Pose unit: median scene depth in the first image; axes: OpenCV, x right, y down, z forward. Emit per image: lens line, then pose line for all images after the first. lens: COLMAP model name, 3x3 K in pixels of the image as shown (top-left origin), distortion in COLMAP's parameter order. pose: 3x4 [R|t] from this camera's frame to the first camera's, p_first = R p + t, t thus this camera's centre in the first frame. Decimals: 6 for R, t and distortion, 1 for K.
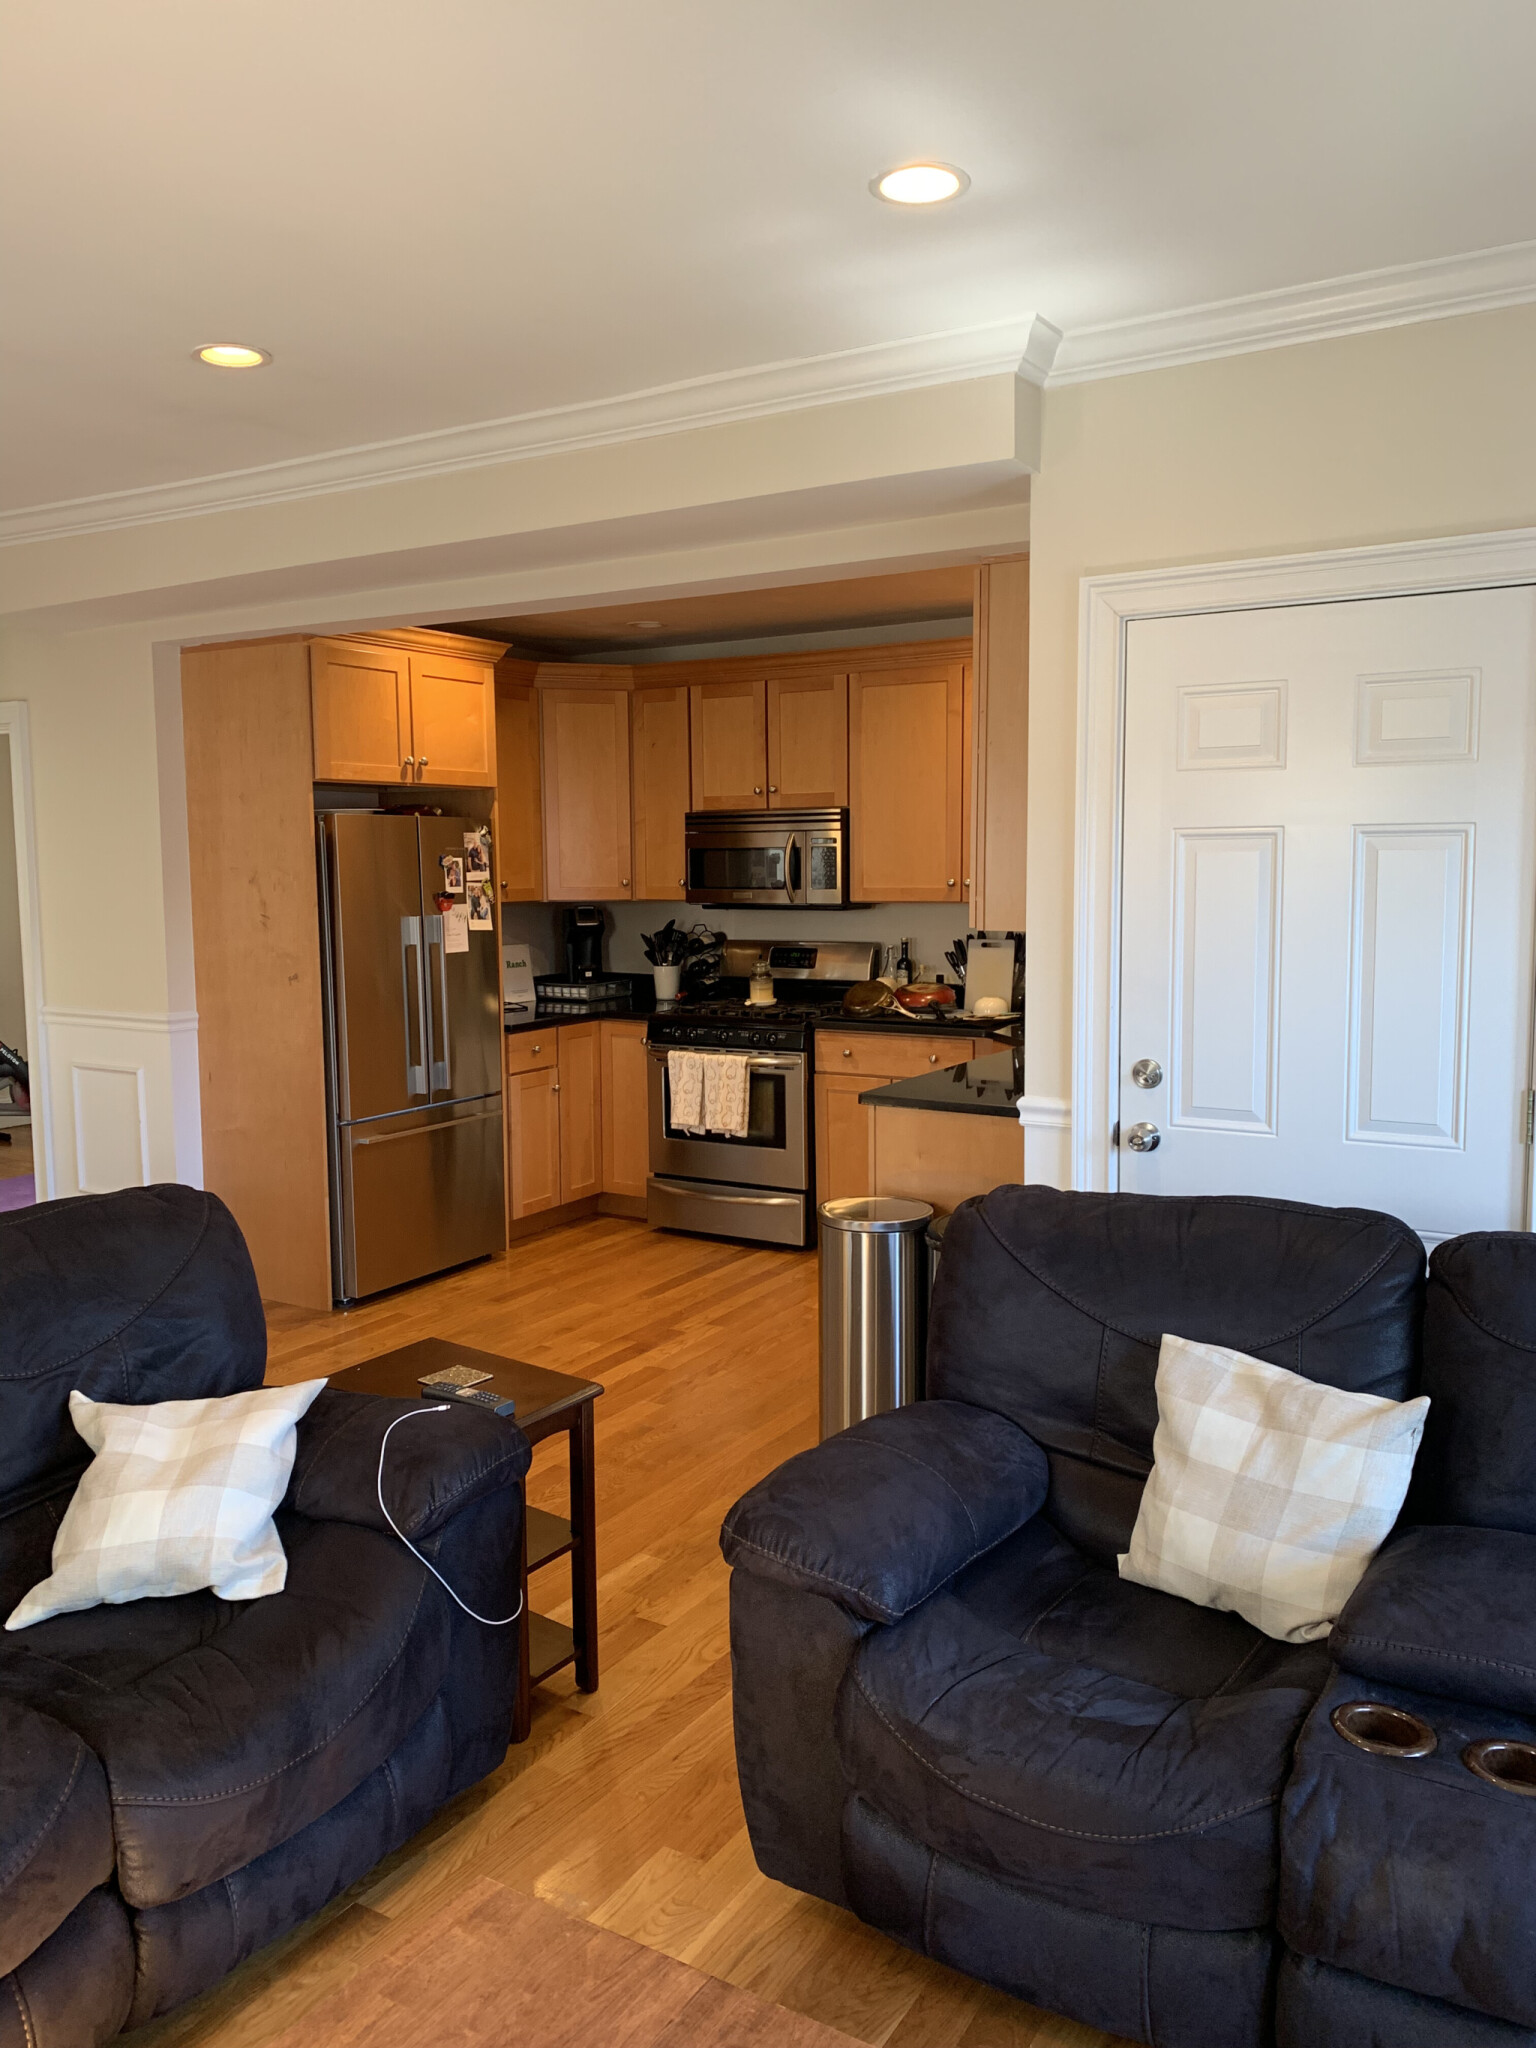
lens RADIAL K [[1594.9, 0, 766.6], [0, 1594.9, 1027.2], [0, 0, 1]] dist [0.028878, -0.010134]
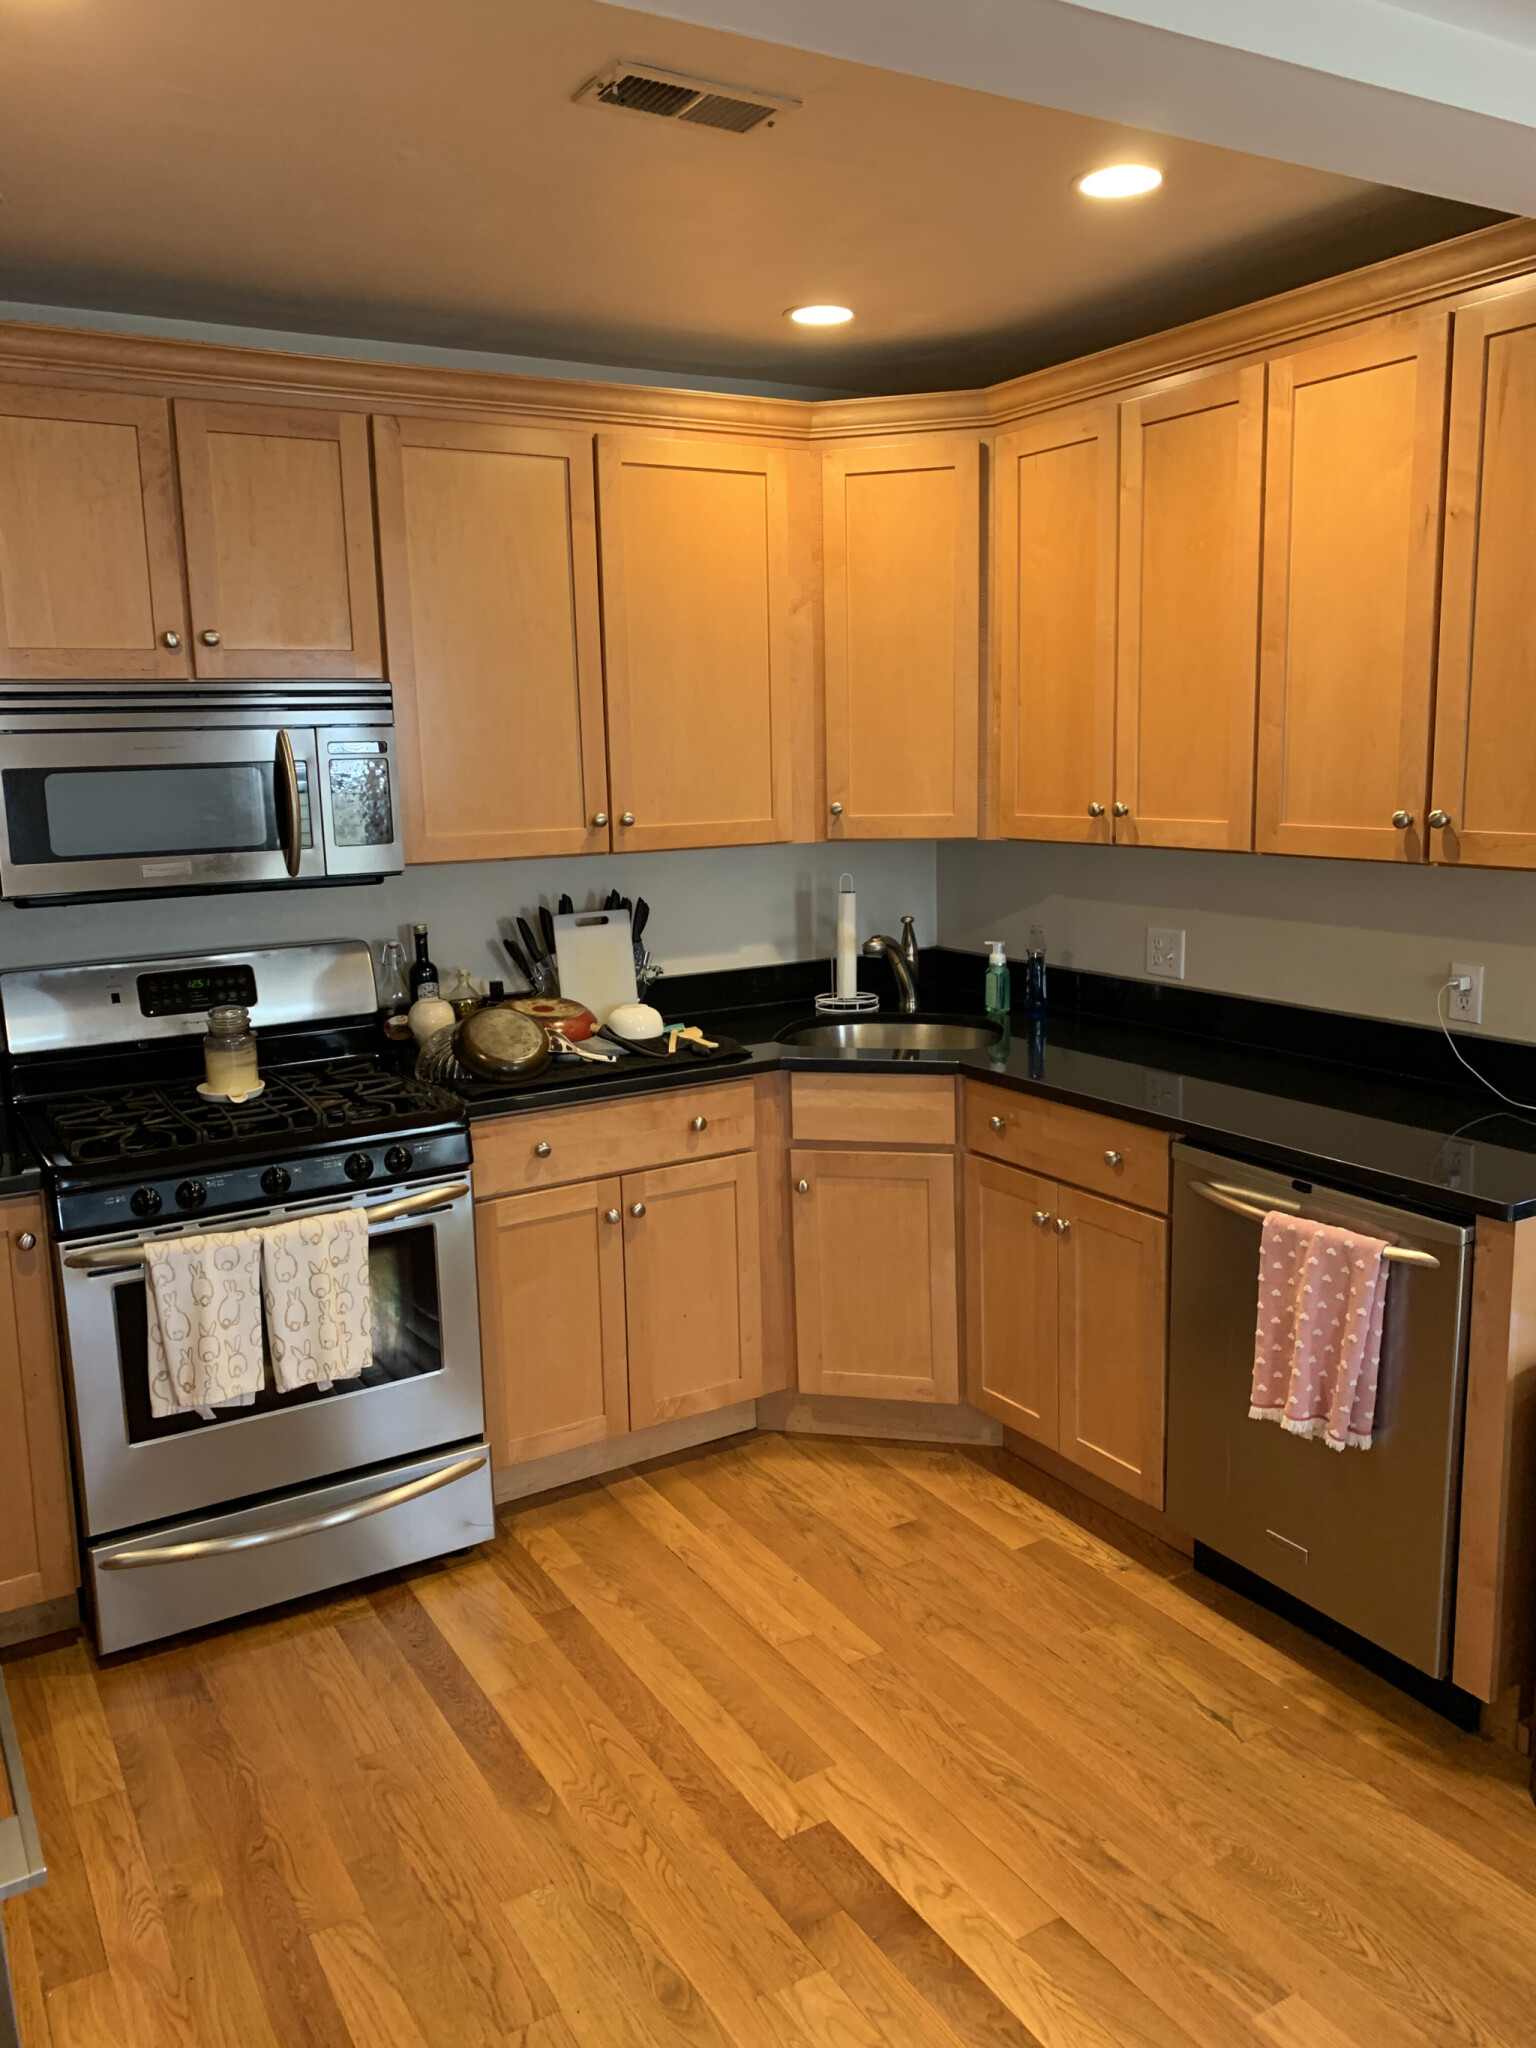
lens RADIAL K [[1594.9, 0, 761.1], [0, 1594.9, 1008.0], [0, 0, 1]] dist [0.028878, -0.010134]
pose [[0.462992, -0.151045, 0.873398, -0.356550], [0.114537, 0.987307, 0.110029, -0.077403], [-0.878931, 0.049094, 0.474416, 0.658282]]
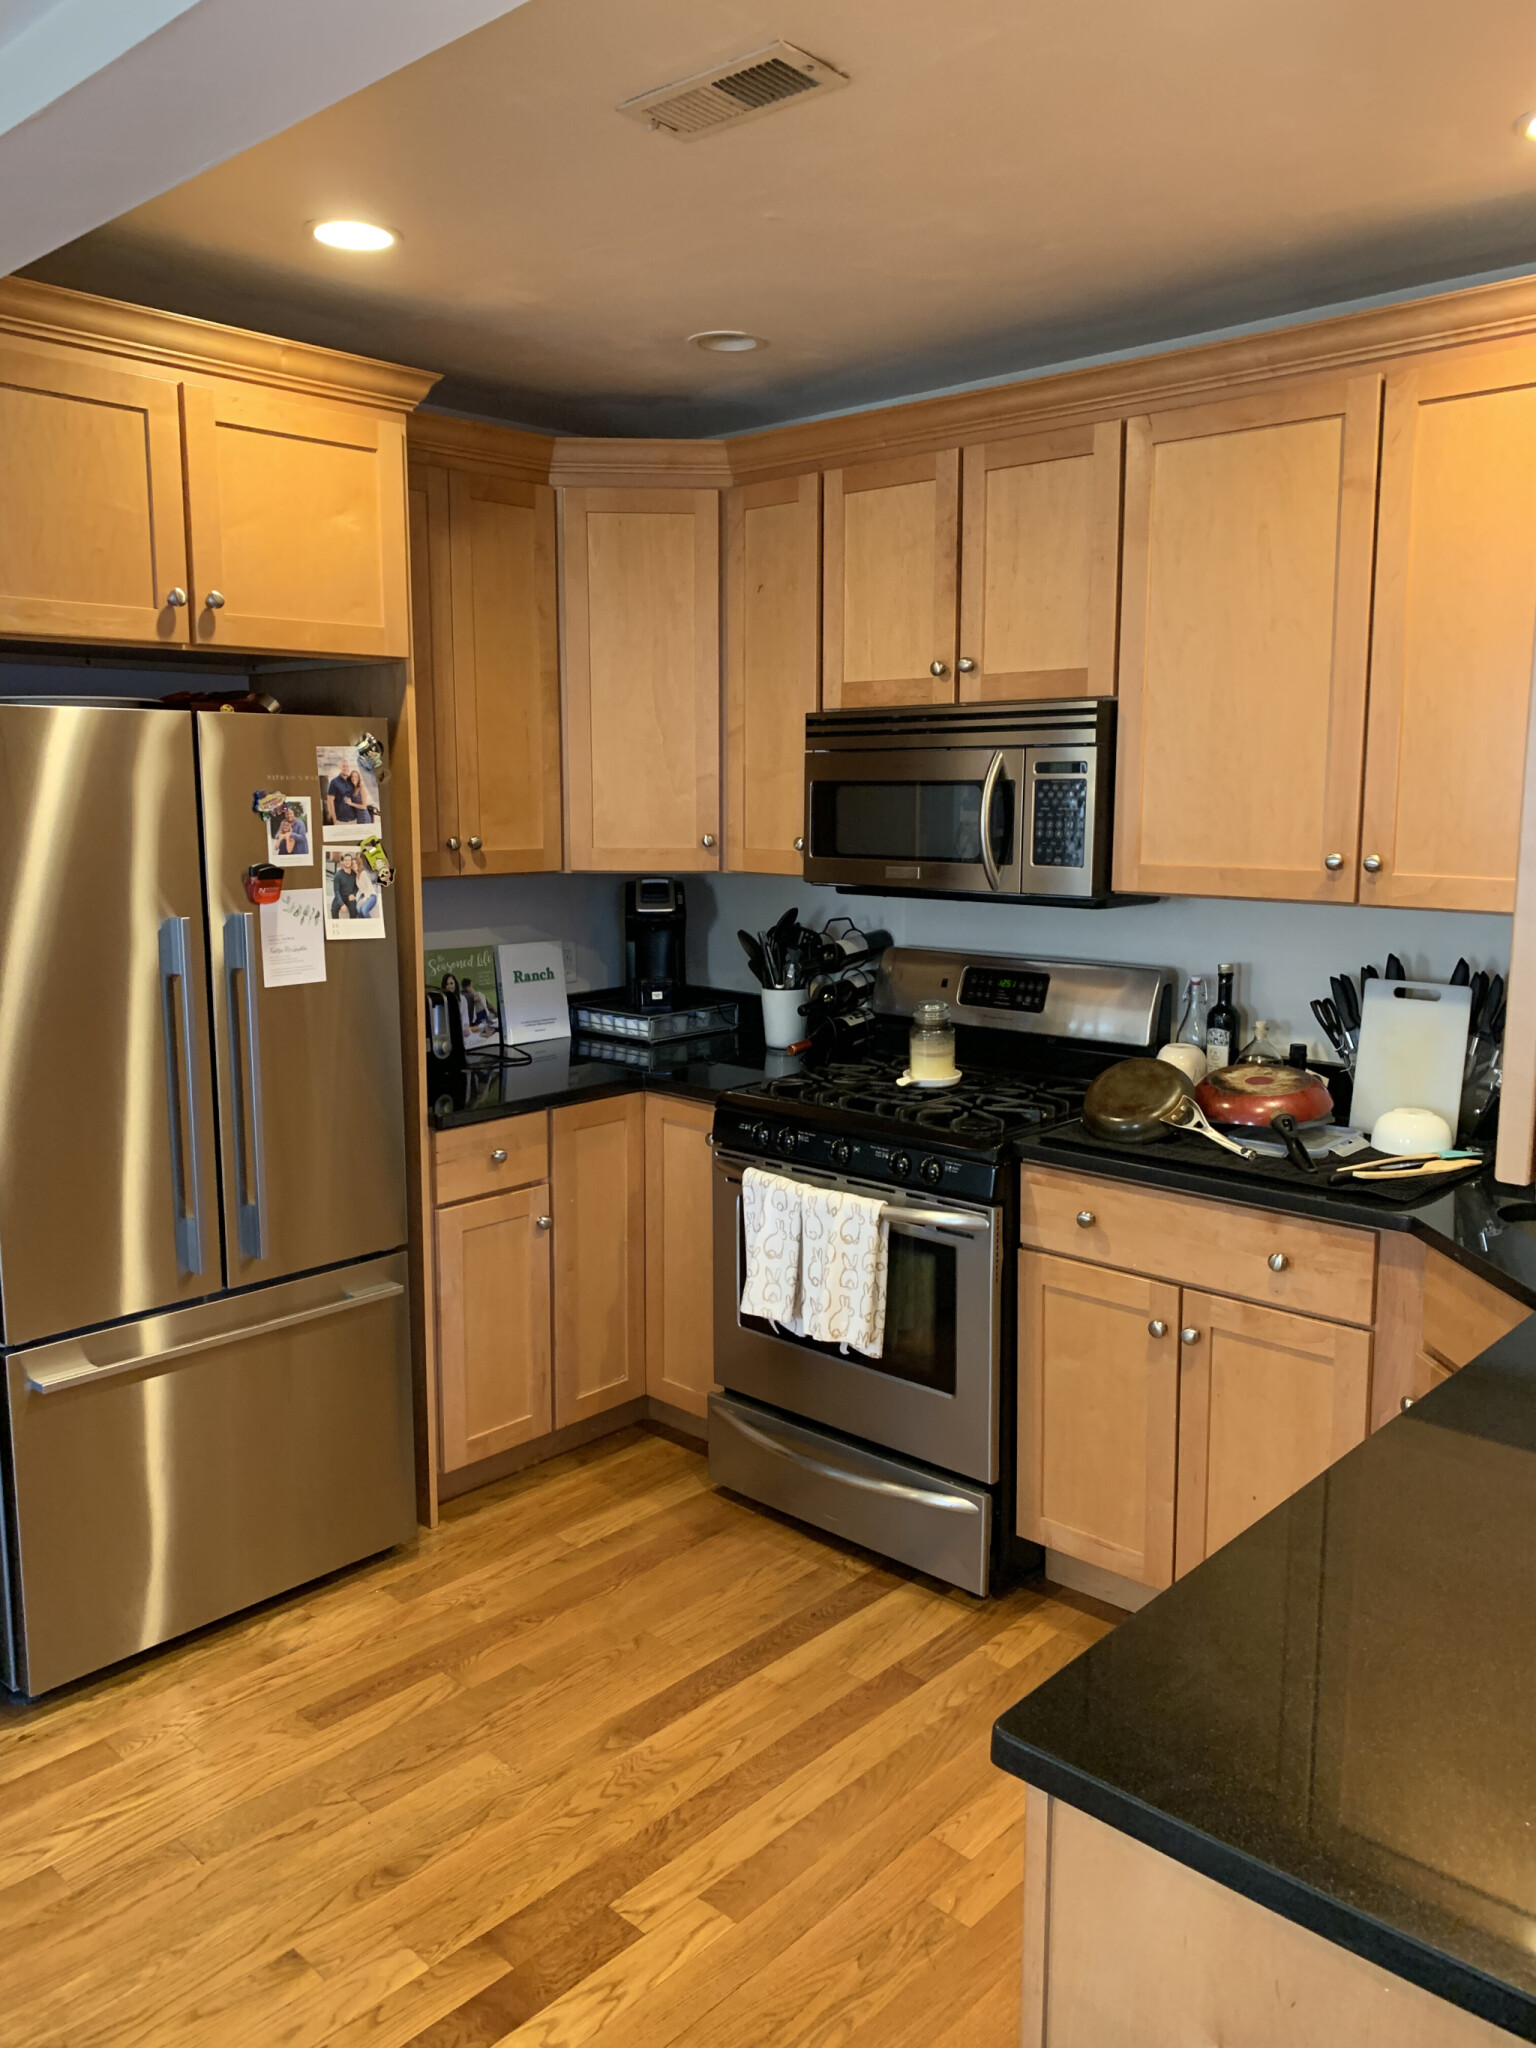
lens RADIAL K [[1594.9, 0, 749.8], [0, 1594.9, 996.8], [0, 0, 1]] dist [0.028878, -0.010134]
pose [[0.977079, 0.037177, -0.209604, 0.048110], [-0.031110, 0.998998, 0.032170, -0.059203], [0.210590, -0.024912, 0.977257, 0.499440]]
